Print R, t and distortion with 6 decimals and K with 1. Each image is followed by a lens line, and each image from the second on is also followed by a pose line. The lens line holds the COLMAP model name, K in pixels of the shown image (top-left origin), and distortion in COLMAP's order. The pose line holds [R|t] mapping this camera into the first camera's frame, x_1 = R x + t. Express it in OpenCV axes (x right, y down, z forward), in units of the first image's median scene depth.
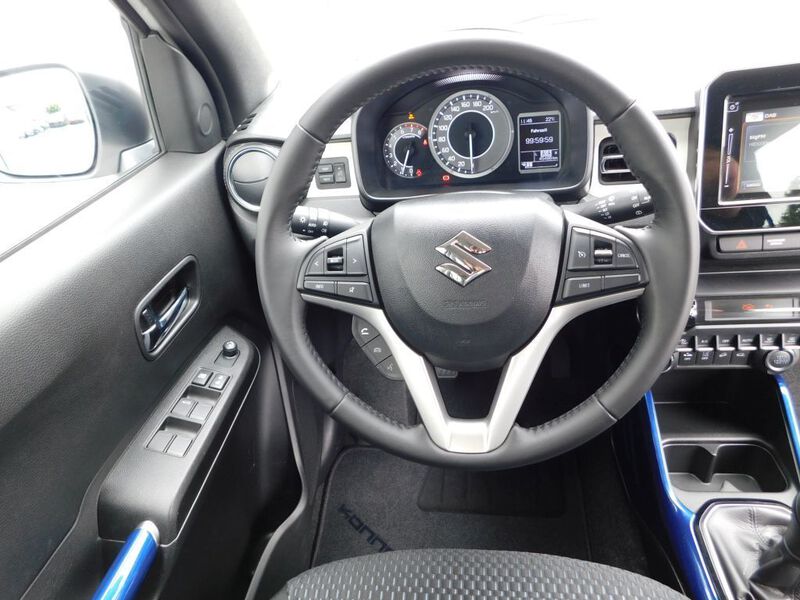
lens RADIAL K [[522.1, 0, 400.4], [0, 522.1, 295.8], [0, 0, 1]] dist [-0.052892, 0.037317]
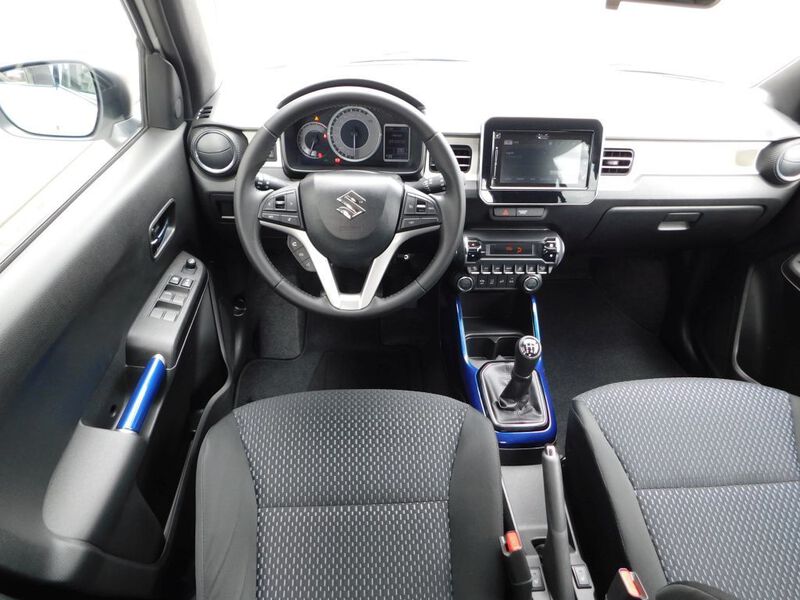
lens RADIAL K [[522.1, 0, 400.5], [0, 522.1, 298.6], [0, 0, 1]] dist [-0.052892, 0.037317]
pose [[0.969062, 0.022000, 0.245837, -0.121170], [-0.033177, 0.998591, 0.041414, 0.135166], [-0.244579, -0.048288, 0.968426, -0.667619]]
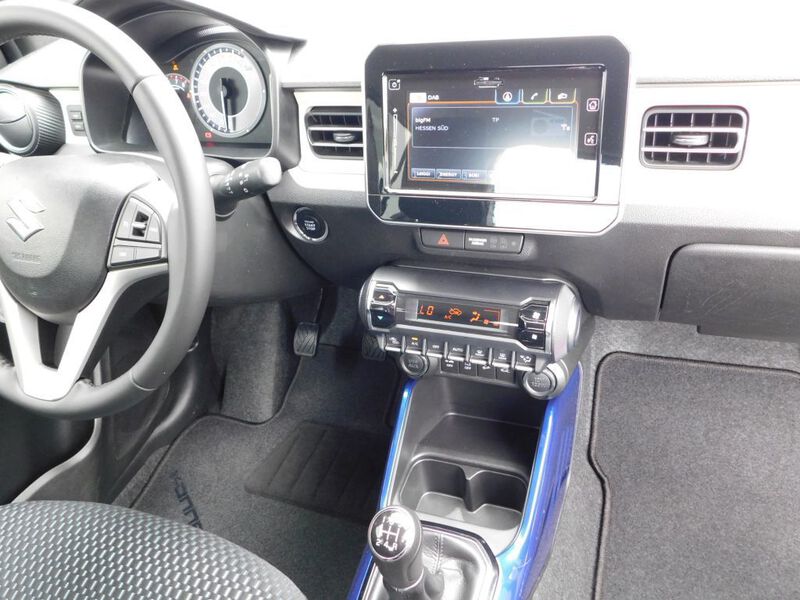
lens RADIAL K [[644.4, 0, 401.9], [0, 644.4, 299.5], [0, 0, 1]] dist [0.005641, 0.000110]
pose [[0.972006, 0.138220, -0.189997, 0.822414], [-0.128359, 0.989704, 0.063323, -0.059758], [0.196793, -0.037162, 0.979741, -0.109459]]
